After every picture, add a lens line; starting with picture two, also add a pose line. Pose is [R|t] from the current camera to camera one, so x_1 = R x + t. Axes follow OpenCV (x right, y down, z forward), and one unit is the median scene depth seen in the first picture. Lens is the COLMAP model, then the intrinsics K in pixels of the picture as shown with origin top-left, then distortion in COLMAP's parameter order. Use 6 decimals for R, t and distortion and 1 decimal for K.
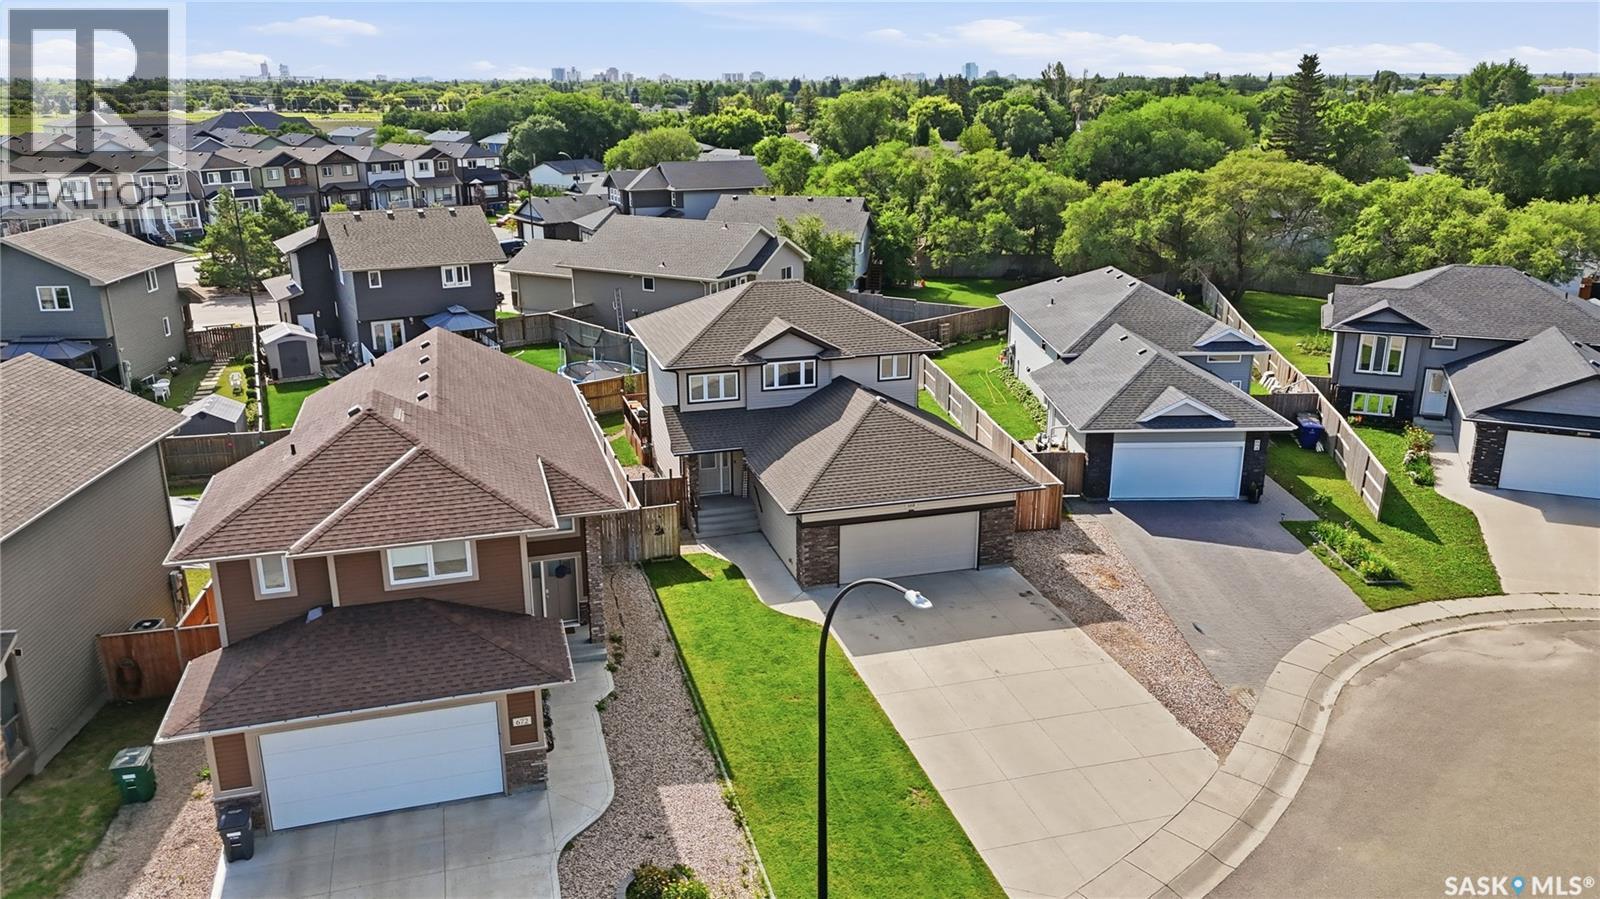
lens RADIAL K [[1206.2, 0, 794.3], [0, 1206.2, 455.6], [0, 0, 1]] dist [0.032688, -0.013090]
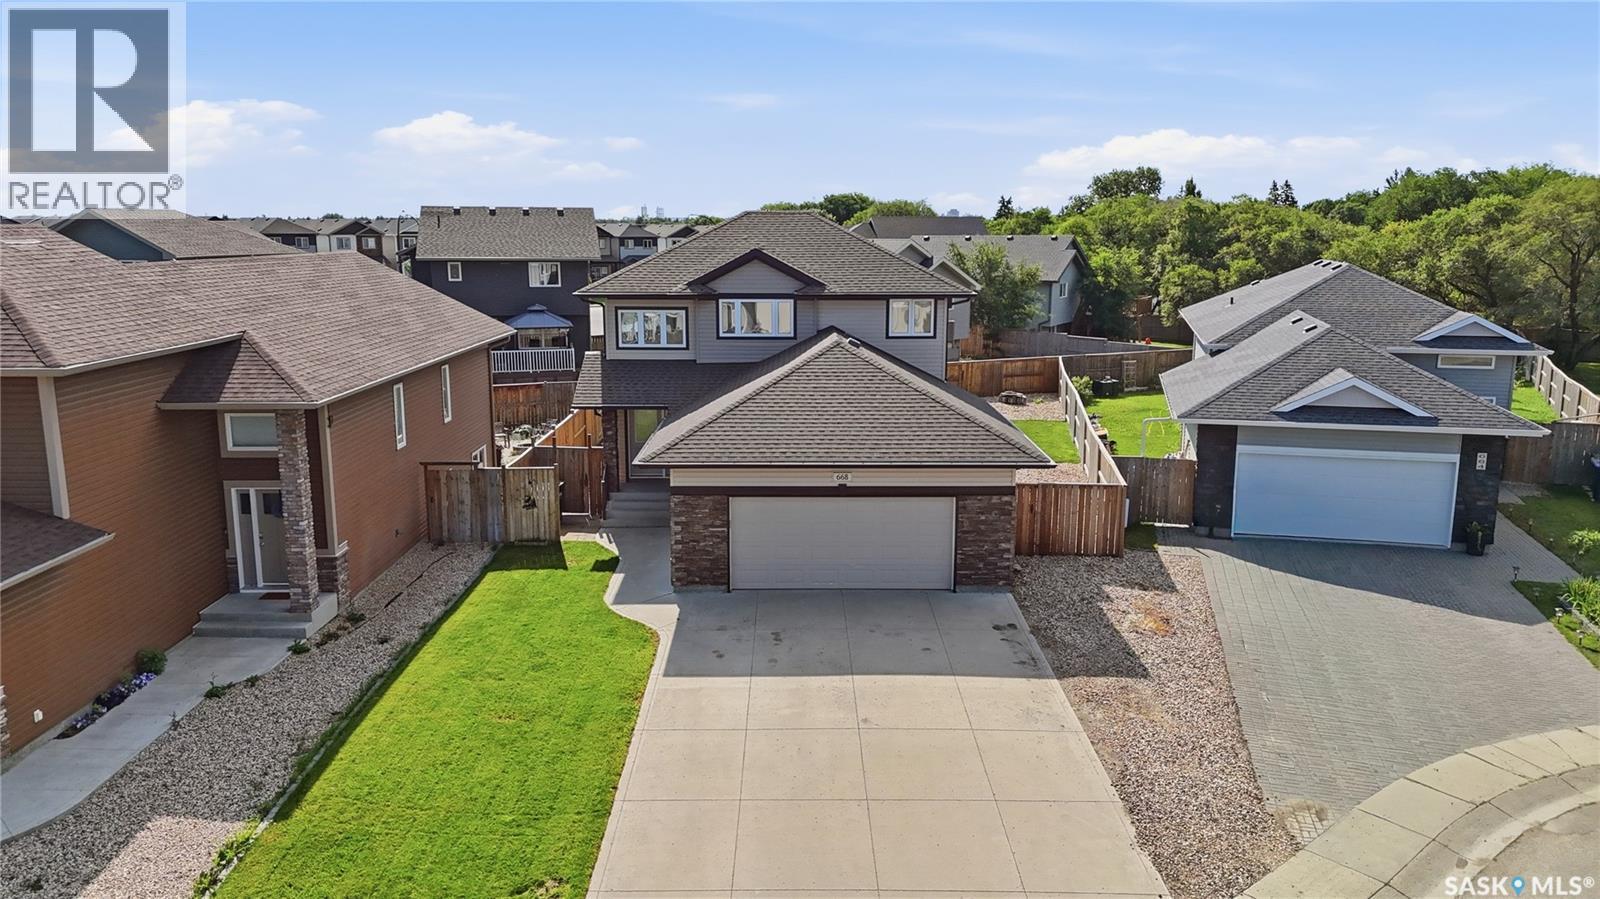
lens RADIAL K [[1206.2, 0, 799.5], [0, 1206.2, 449.9], [0, 0, 1]] dist [0.032688, -0.013090]
pose [[0.961521, 0.057193, -0.268713, 0.222675], [-0.088963, 0.990209, -0.107575, 0.088692], [0.259930, 0.127341, 0.957194, 0.321825]]
